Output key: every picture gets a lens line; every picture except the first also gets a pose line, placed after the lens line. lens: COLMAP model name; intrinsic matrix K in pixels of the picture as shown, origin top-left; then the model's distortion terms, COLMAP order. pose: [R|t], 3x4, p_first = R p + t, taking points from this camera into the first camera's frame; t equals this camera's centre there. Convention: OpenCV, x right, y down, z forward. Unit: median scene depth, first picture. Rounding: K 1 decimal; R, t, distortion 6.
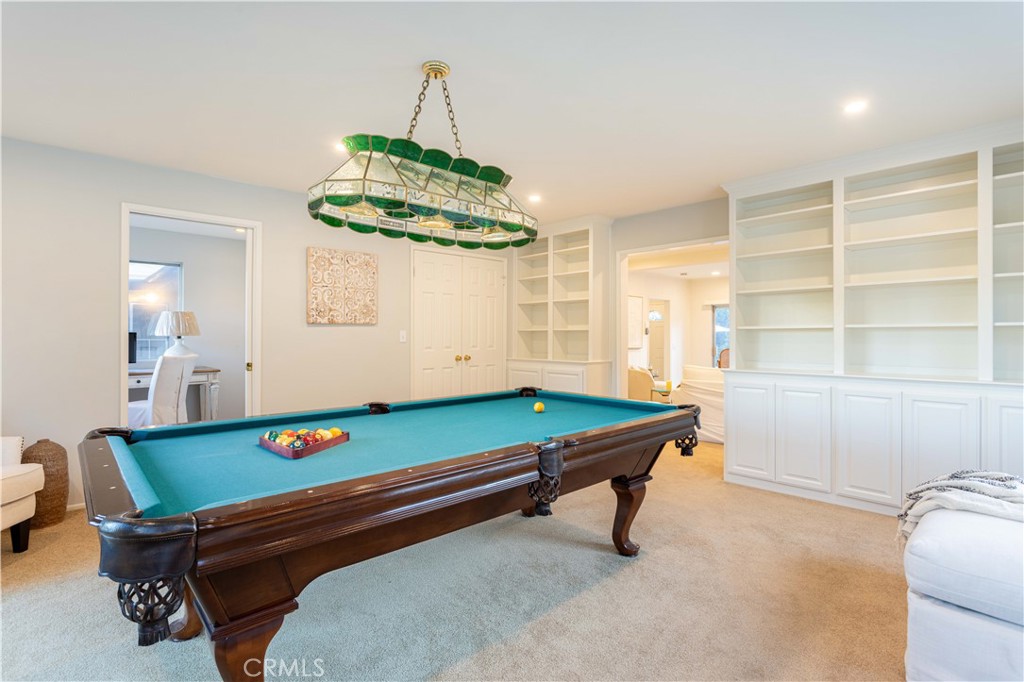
lens RADIAL K [[498.0, 0, 508.5], [0, 498.0, 336.2], [0, 0, 1]] dist [-0.012470, 0.002590]
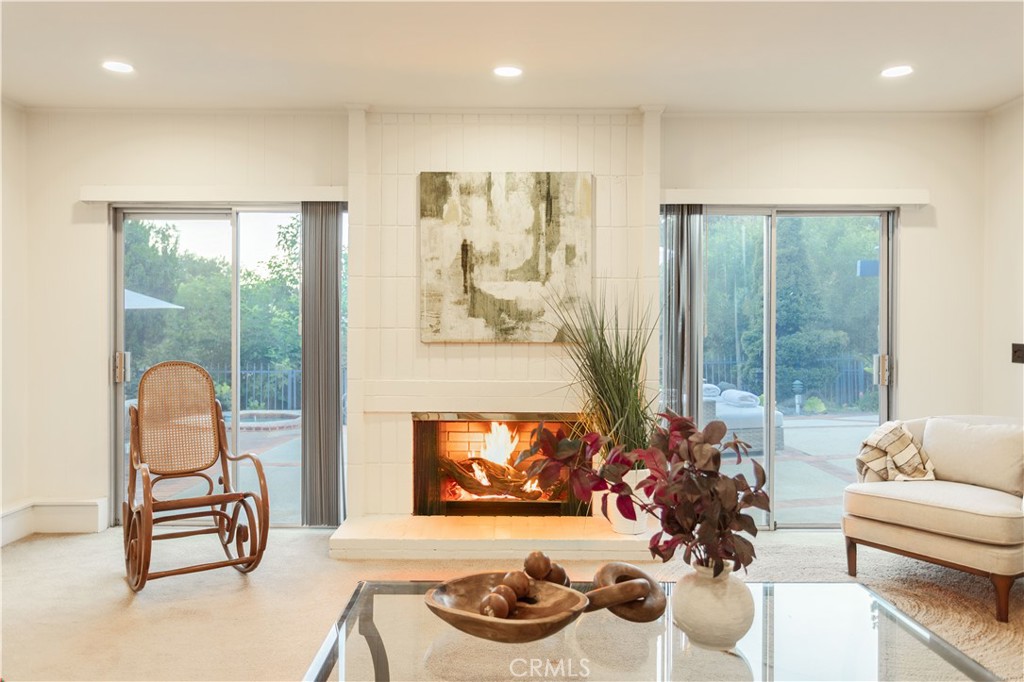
lens RADIAL K [[772.7, 0, 510.0], [0, 772.7, 340.5], [0, 0, 1]] dist [0.004407, 0.002528]
pose [[0.650463, 0.001811, 0.759536, 0.228435], [0.000167, 0.999997, -0.002527, 0.008917], [-0.759538, 0.001770, 0.650460, 0.554881]]
